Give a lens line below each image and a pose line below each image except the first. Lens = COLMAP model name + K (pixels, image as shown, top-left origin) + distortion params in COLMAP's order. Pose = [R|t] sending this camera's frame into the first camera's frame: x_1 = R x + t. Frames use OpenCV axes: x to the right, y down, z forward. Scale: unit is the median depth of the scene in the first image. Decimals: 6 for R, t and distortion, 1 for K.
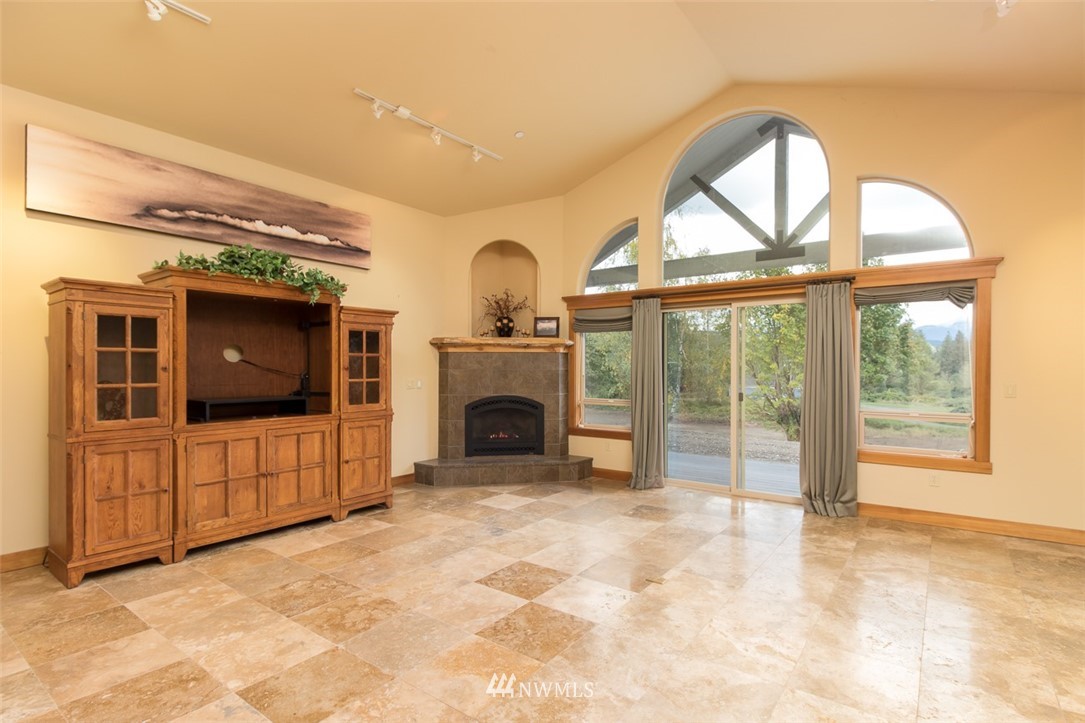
lens RADIAL K [[504.2, 0, 537.8], [0, 504.2, 369.2], [0, 0, 1]] dist [0.005171, -0.001207]
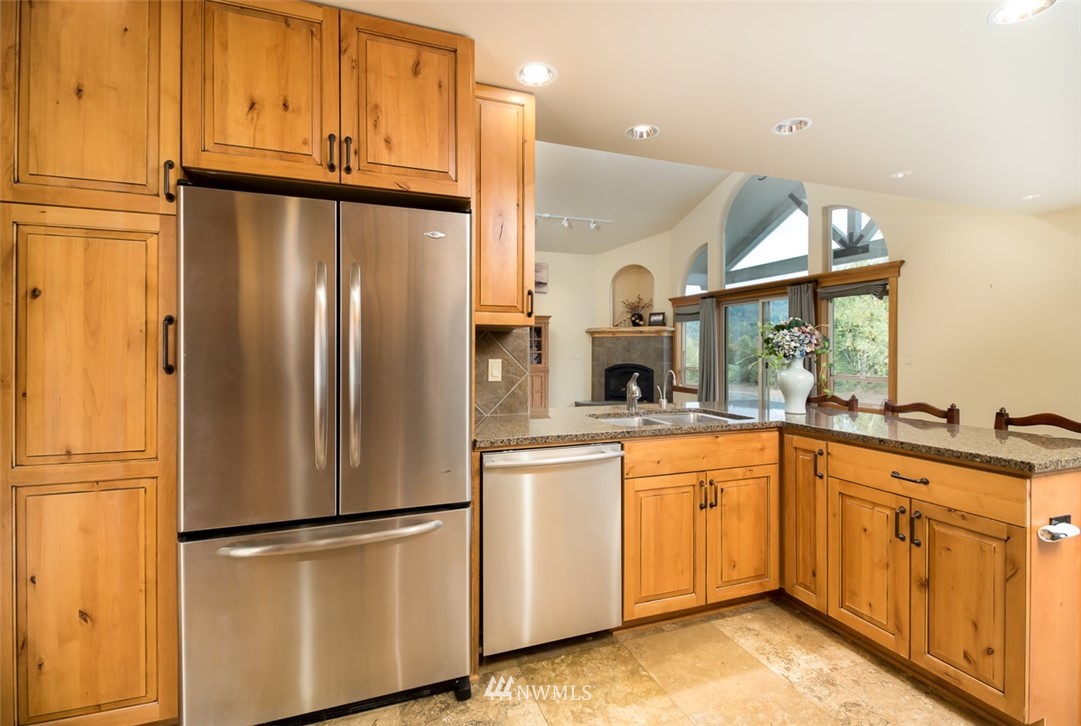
lens RADIAL K [[502.3, 0, 545.3], [0, 502.3, 354.8], [0, 0, 1]] dist [0.005171, -0.001207]
pose [[0.827769, 0.005718, -0.561040, 0.626370], [-0.003228, 0.999980, 0.005430, 0.017762], [0.561059, -0.002684, 0.827771, -0.470797]]
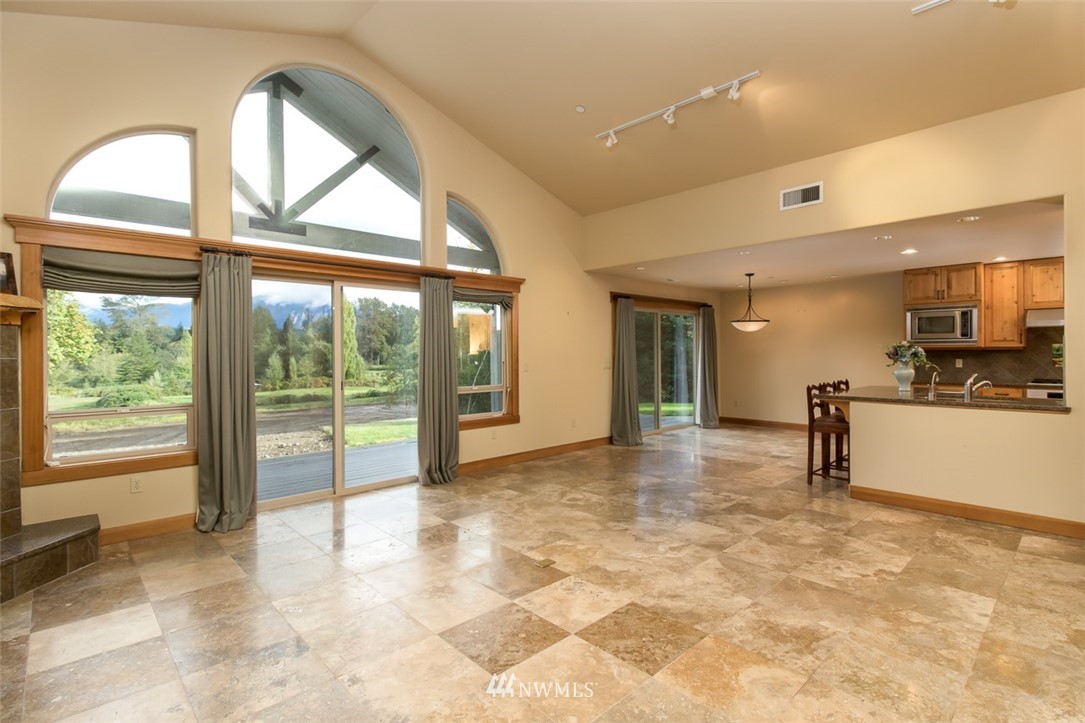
lens RADIAL K [[504.2, 0, 580.3], [0, 504.2, 352.2], [0, 0, 1]] dist [0.005171, -0.001207]
pose [[0.169373, -0.000441, 0.985552, -0.377170], [0.008457, 0.999964, -0.001006, -0.000441], [-0.985516, 0.008505, 0.169371, 0.384753]]
